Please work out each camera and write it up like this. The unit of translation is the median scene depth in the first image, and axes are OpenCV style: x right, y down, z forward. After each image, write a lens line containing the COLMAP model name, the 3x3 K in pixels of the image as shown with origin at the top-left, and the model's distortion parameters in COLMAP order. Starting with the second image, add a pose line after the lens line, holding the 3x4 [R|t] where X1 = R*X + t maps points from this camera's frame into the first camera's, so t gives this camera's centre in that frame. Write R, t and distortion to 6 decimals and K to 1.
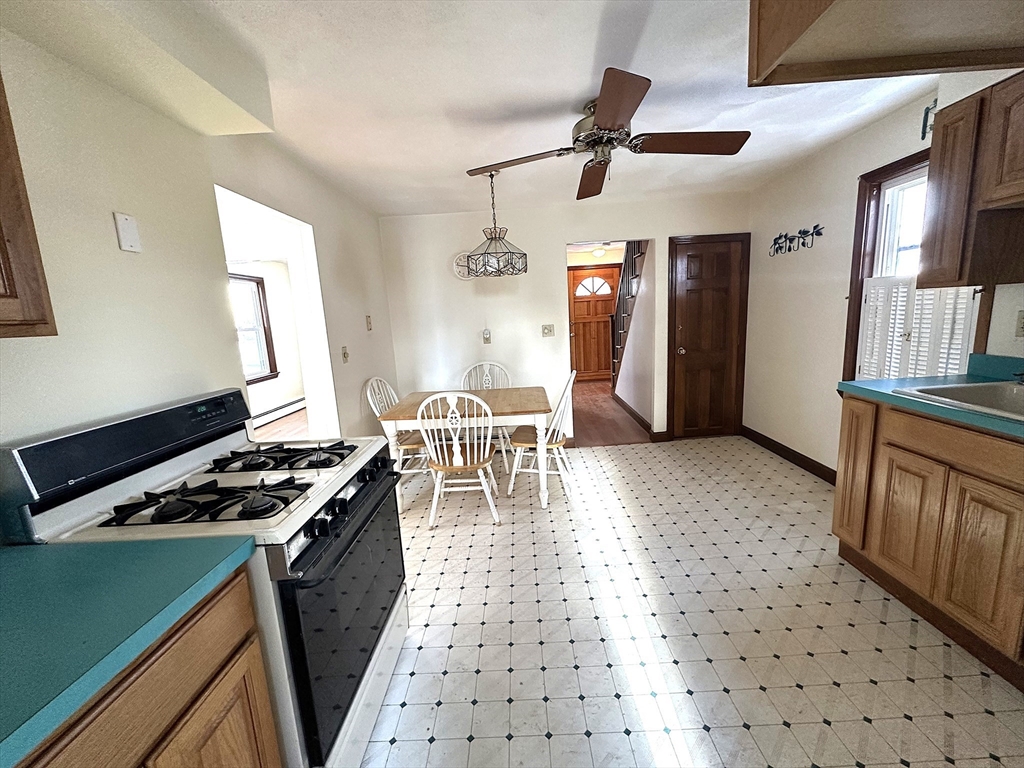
lens RADIAL K [[408.2, 0, 514.9], [0, 408.2, 383.1], [0, 0, 1]] dist [0.003901, 0.000311]
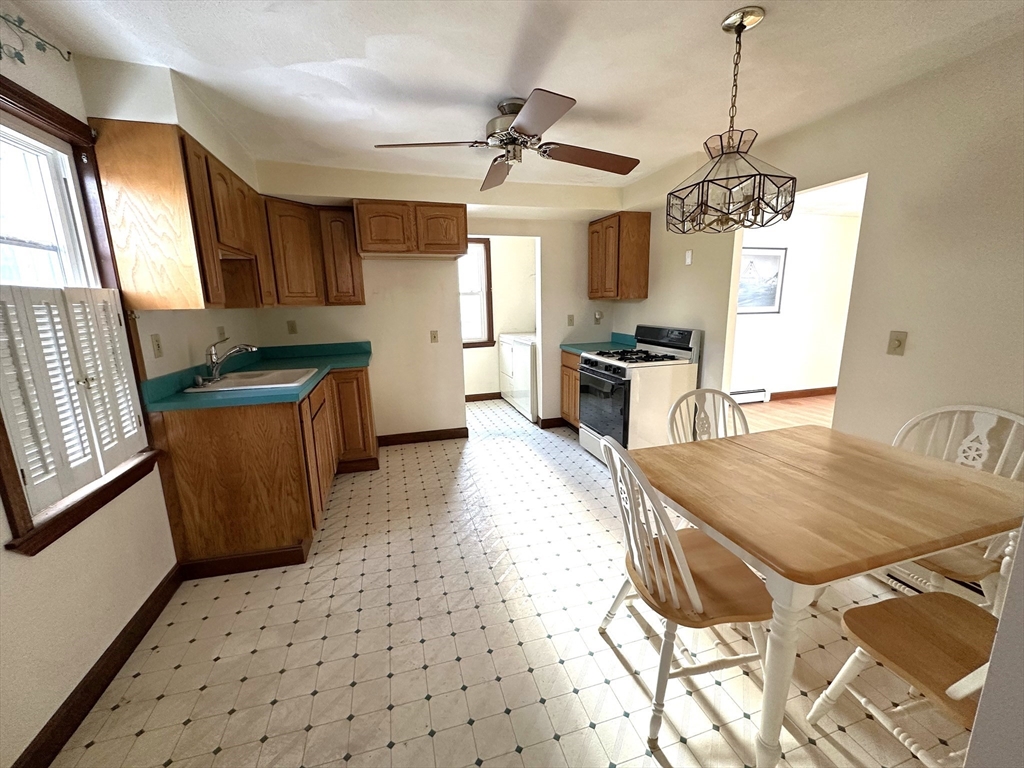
lens RADIAL K [[408.2, 0, 512.1], [0, 408.2, 381.9], [0, 0, 1]] dist [0.003901, 0.000311]
pose [[-0.952174, 0.131695, -0.275720, 0.340507], [0.021984, 0.929539, 0.368067, -0.238734], [0.304765, 0.344403, -0.887978, 1.246618]]
